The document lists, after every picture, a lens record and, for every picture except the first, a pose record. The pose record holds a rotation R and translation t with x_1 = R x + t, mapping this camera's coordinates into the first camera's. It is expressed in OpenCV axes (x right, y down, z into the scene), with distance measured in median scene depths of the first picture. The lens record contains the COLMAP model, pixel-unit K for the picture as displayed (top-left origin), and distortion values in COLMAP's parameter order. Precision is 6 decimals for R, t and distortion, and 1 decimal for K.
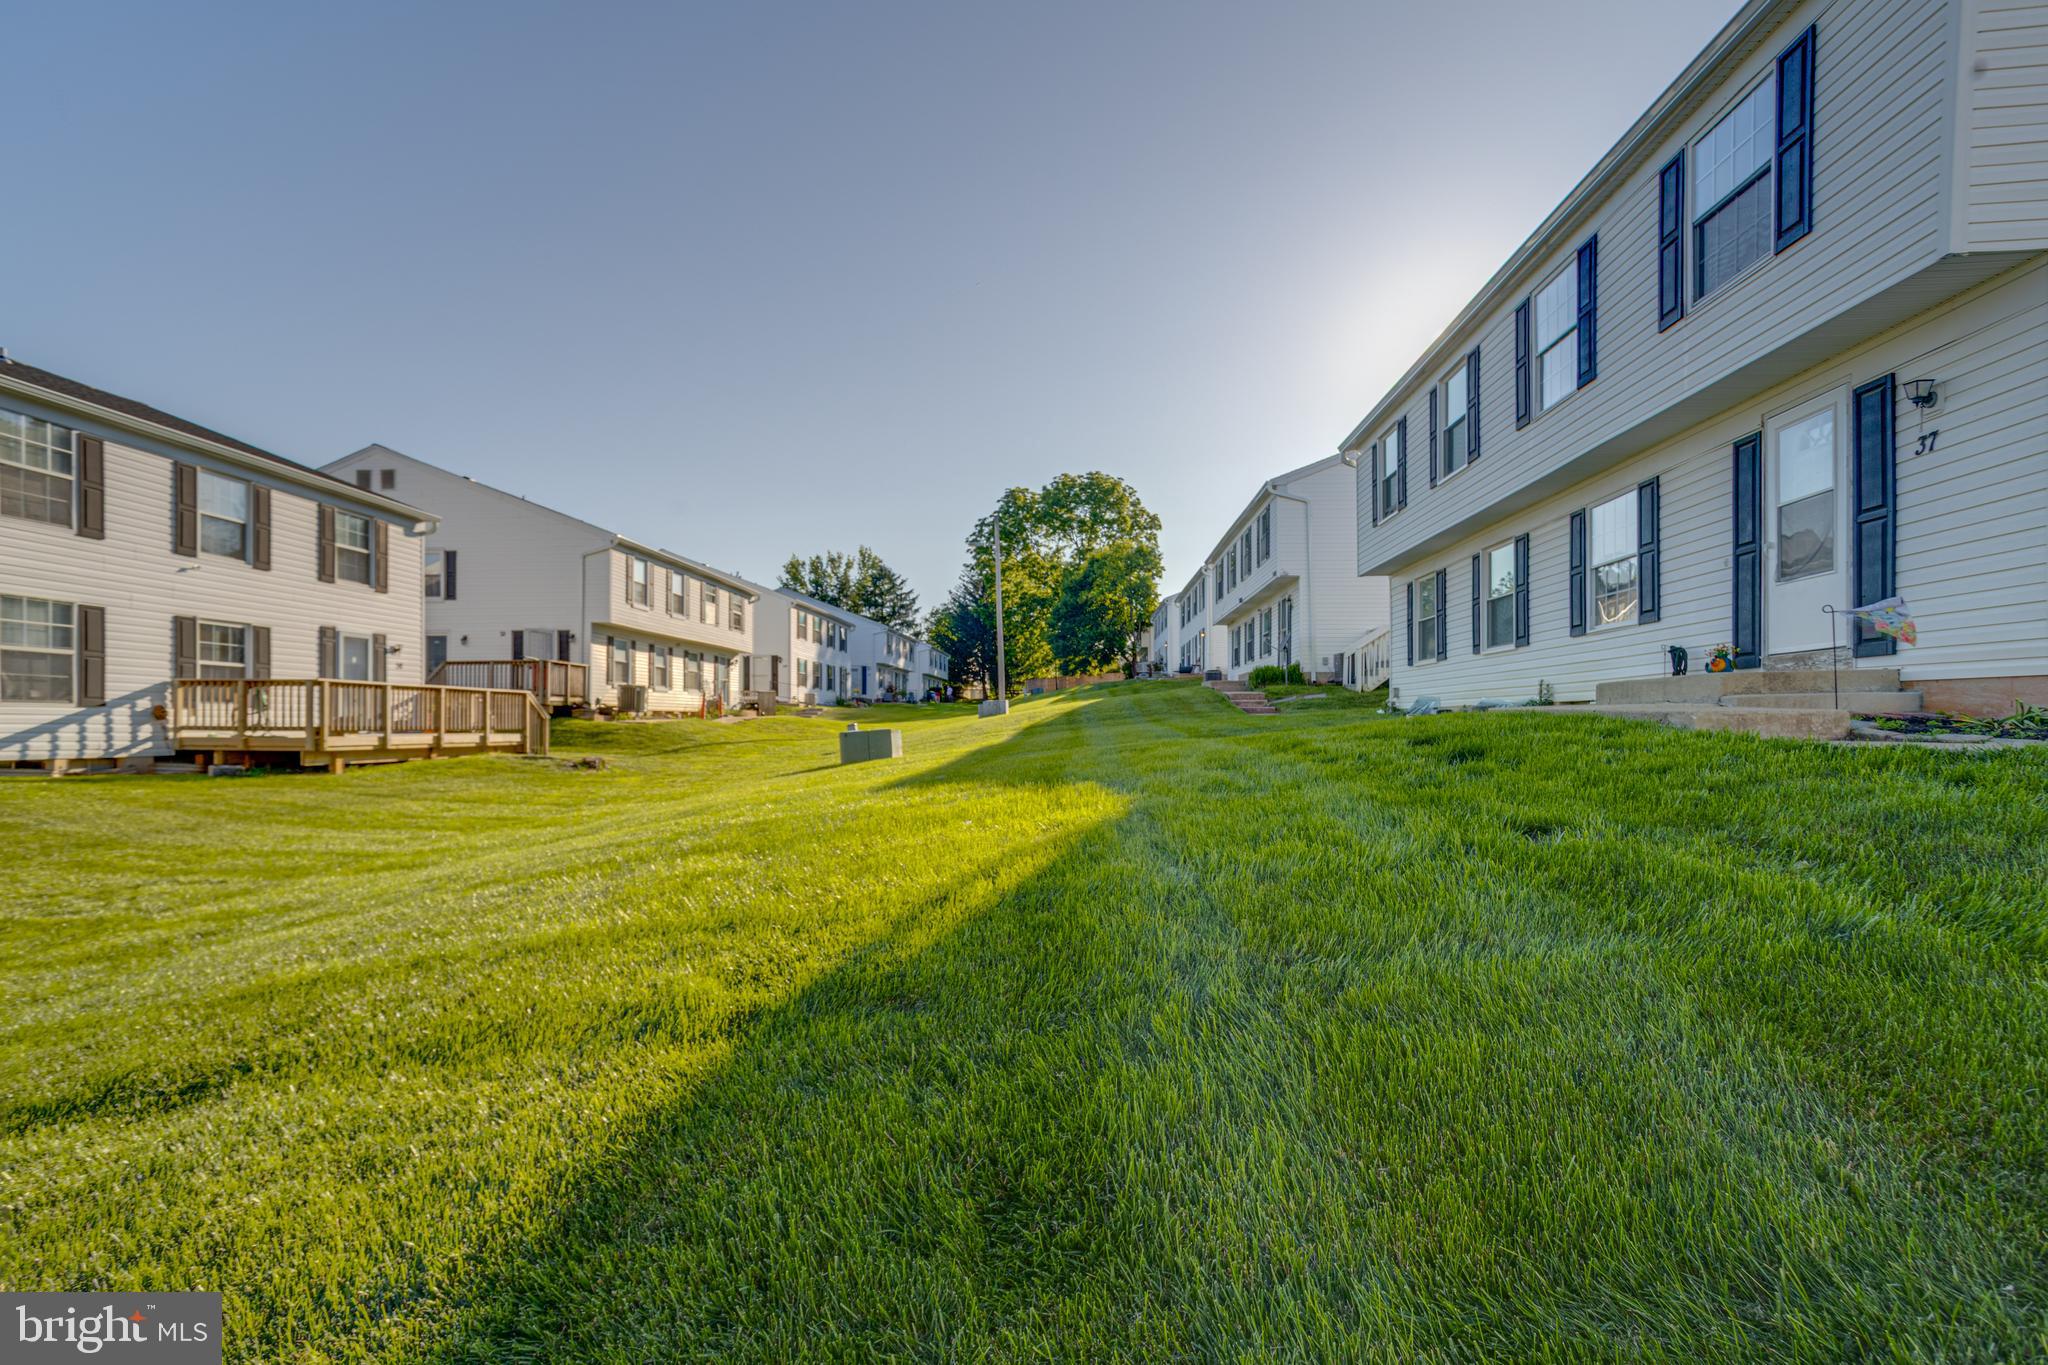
lens RADIAL K [[997.8, 0, 1030.4], [0, 997.8, 721.3], [0, 0, 1]] dist [-0.014862, 0.021061]
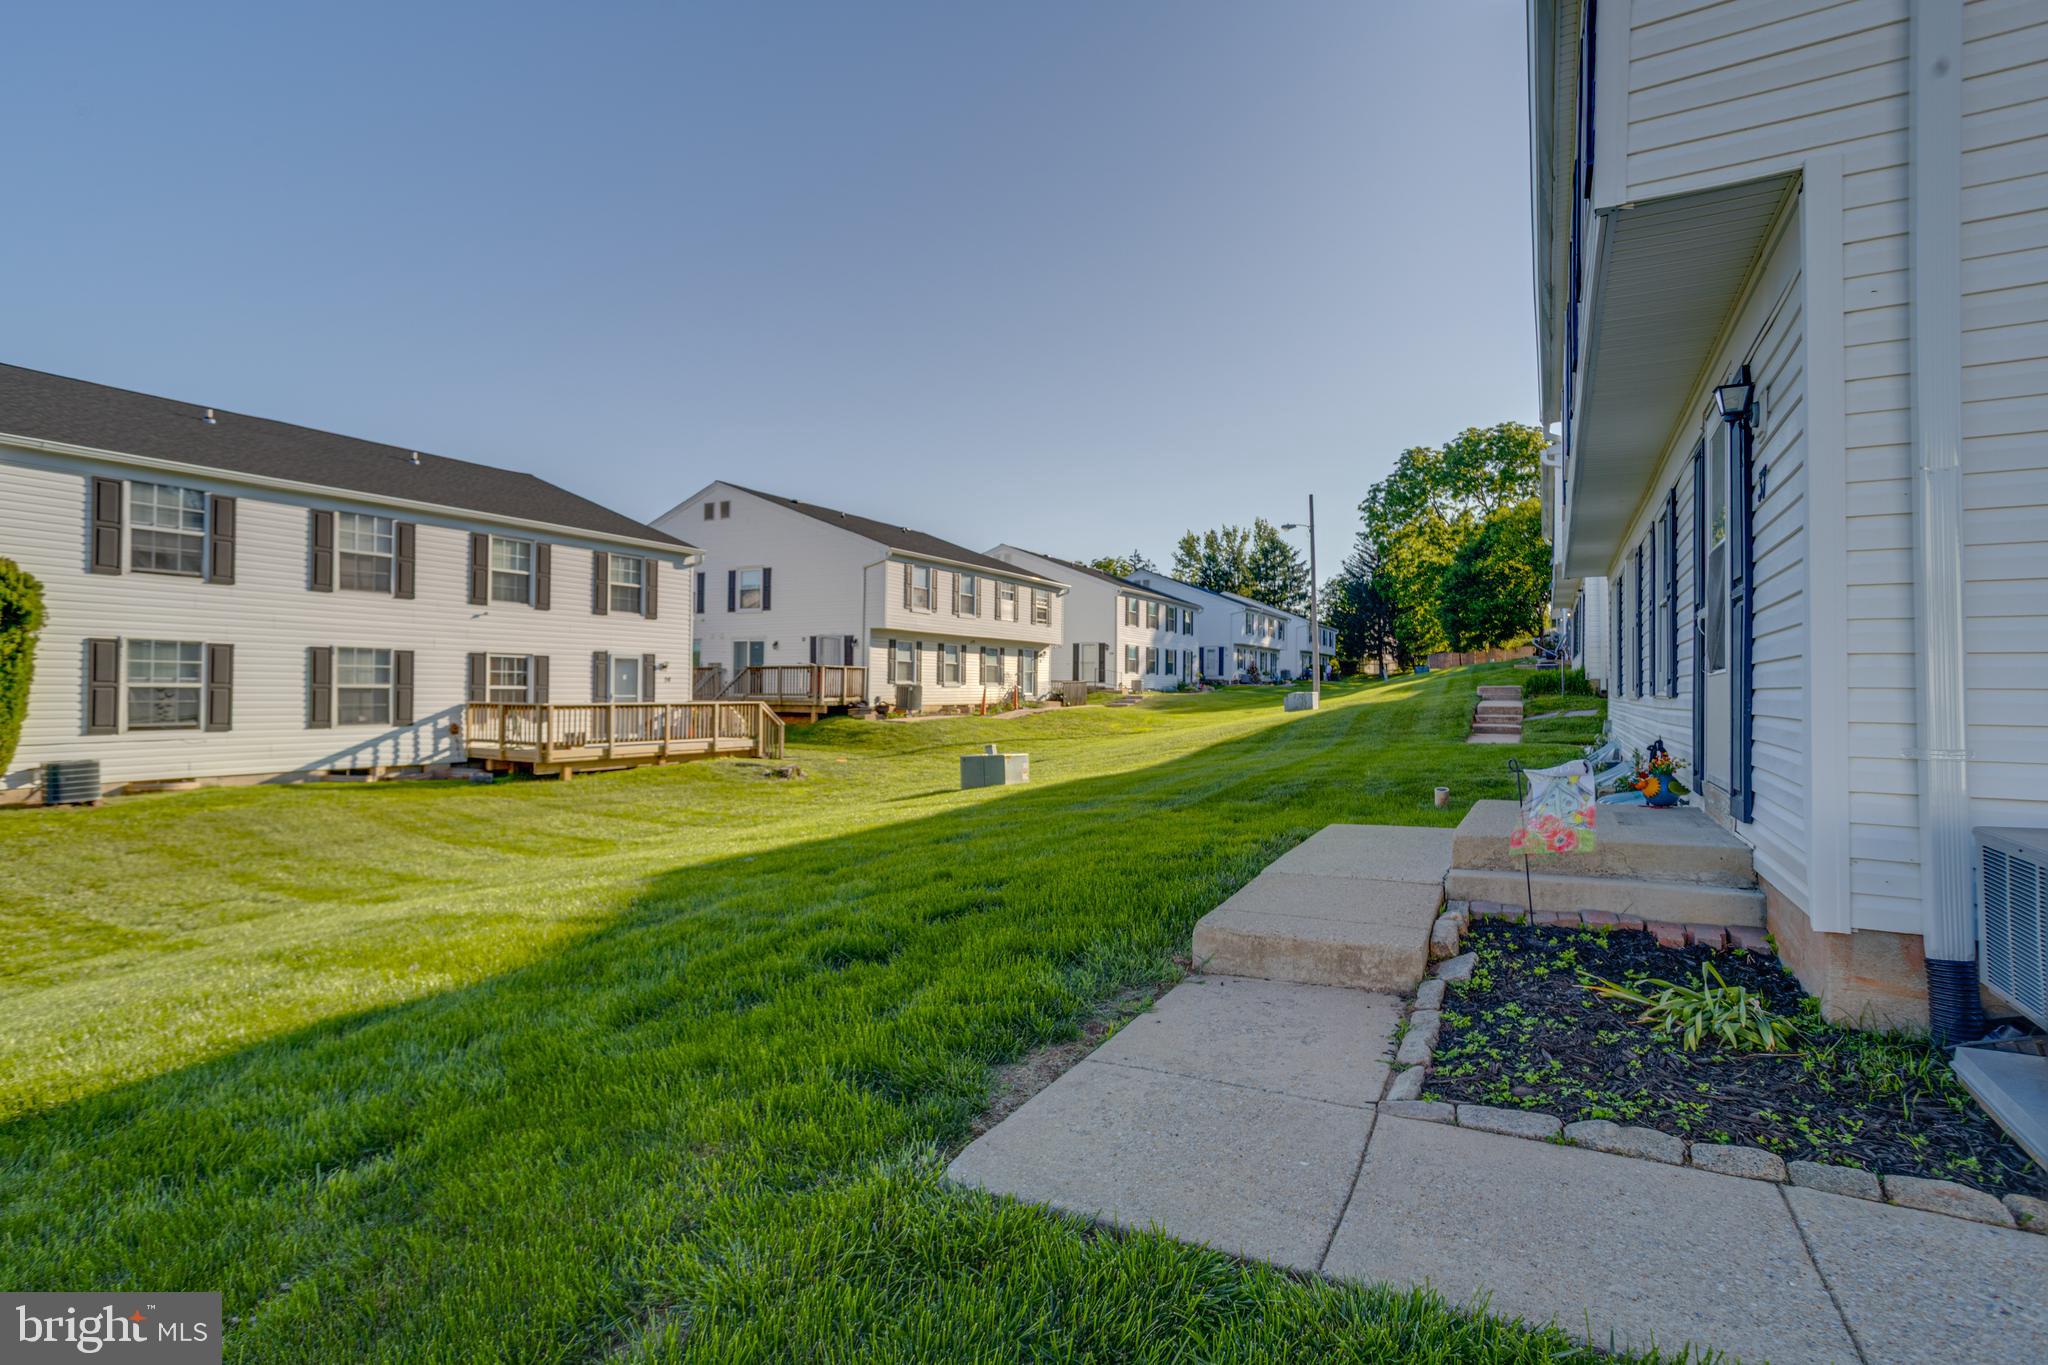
lens RADIAL K [[997.8, 0, 1019.8], [0, 997.8, 692.2], [0, 0, 1]] dist [-0.014862, 0.021061]
pose [[0.916935, 0.008999, -0.398936, 0.331069], [-0.009540, 0.999954, 0.000629, -0.067864], [0.398923, 0.003229, 0.916979, 0.119068]]
